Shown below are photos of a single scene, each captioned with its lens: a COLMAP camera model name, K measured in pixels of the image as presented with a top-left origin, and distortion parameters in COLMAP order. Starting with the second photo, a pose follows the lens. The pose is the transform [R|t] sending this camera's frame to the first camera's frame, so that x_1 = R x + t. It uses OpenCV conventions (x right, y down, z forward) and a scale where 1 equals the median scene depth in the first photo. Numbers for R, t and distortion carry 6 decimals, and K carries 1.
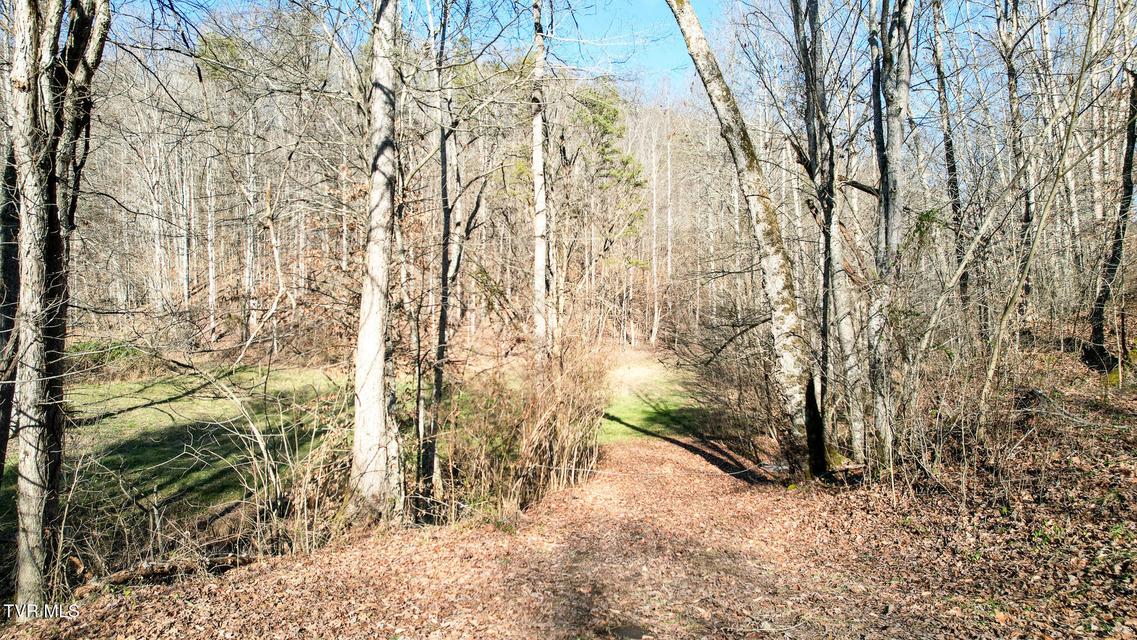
lens RADIAL K [[734.0, 0, 573.2], [0, 734.0, 319.9], [0, 0, 1]] dist [-0.058298, 0.070776]
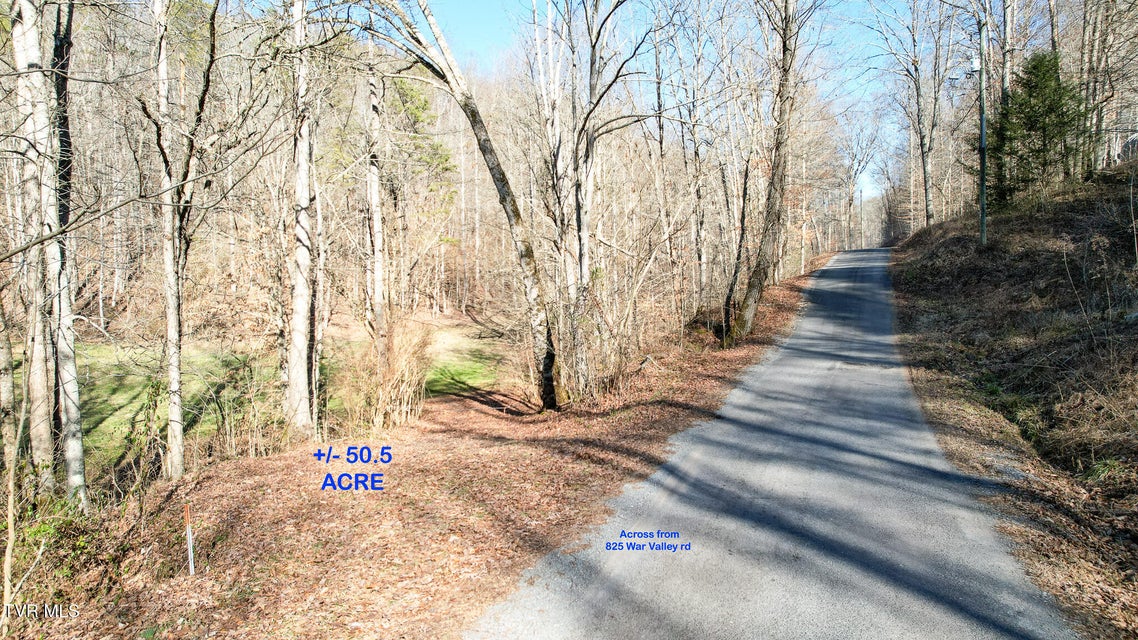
lens RADIAL K [[734.7, 0, 573.7], [0, 734.7, 319.9], [0, 0, 1]] dist [-0.058298, 0.070776]
pose [[0.967063, -0.022757, 0.253519, -0.060040], [0.008188, 0.998261, 0.058372, -0.085940], [-0.254407, -0.054373, 0.965567, -0.649389]]
